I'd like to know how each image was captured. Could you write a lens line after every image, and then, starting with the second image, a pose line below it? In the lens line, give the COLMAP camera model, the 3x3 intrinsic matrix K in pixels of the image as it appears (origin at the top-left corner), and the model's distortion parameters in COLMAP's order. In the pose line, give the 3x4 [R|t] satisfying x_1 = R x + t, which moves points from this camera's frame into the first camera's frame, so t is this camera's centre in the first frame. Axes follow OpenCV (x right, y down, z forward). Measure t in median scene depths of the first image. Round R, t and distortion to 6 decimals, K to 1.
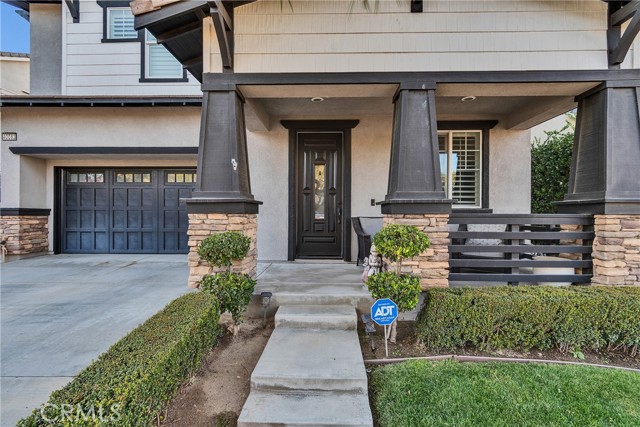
lens RADIAL K [[278.3, 0, 321.9], [0, 278.3, 214.4], [0, 0, 1]] dist [0.001649, -0.001393]
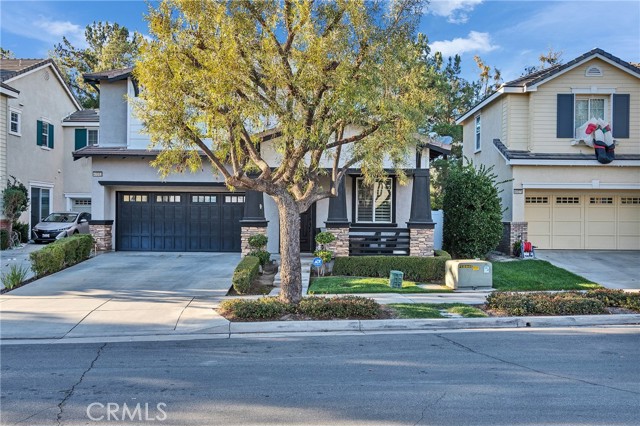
lens RADIAL K [[517.9, 0, 319.7], [0, 517.9, 215.5], [0, 0, 1]] dist [0.007952, 0.004531]
pose [[0.999838, 0.005969, 0.016954, 0.072696], [-0.006007, 0.999980, 0.002208, -0.071562], [-0.016940, -0.002309, 0.999854, -2.147865]]
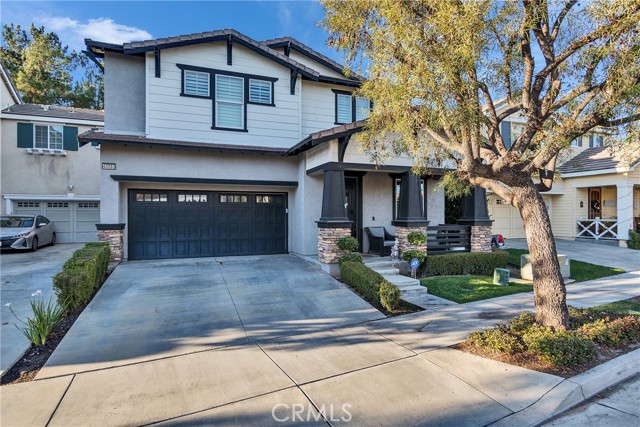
lens RADIAL K [[352.1, 0, 319.4], [0, 352.1, 215.0], [0, 0, 1]] dist [0.002053, -0.000042]
pose [[0.923217, -0.003954, 0.384258, -0.972383], [0.005324, 0.999983, -0.002501, -0.061287], [-0.384241, 0.004355, 0.923223, -0.910344]]
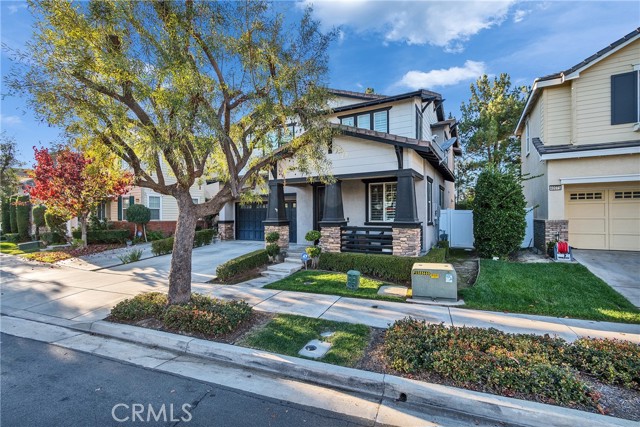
lens RADIAL K [[278.3, 0, 323.7], [0, 278.3, 215.2], [0, 0, 1]] dist [0.001649, -0.001393]
pose [[0.889475, -0.008163, -0.456911, 0.964117], [0.009454, 0.999955, 0.000540, -0.073518], [0.456886, -0.004800, 0.889512, -0.931389]]
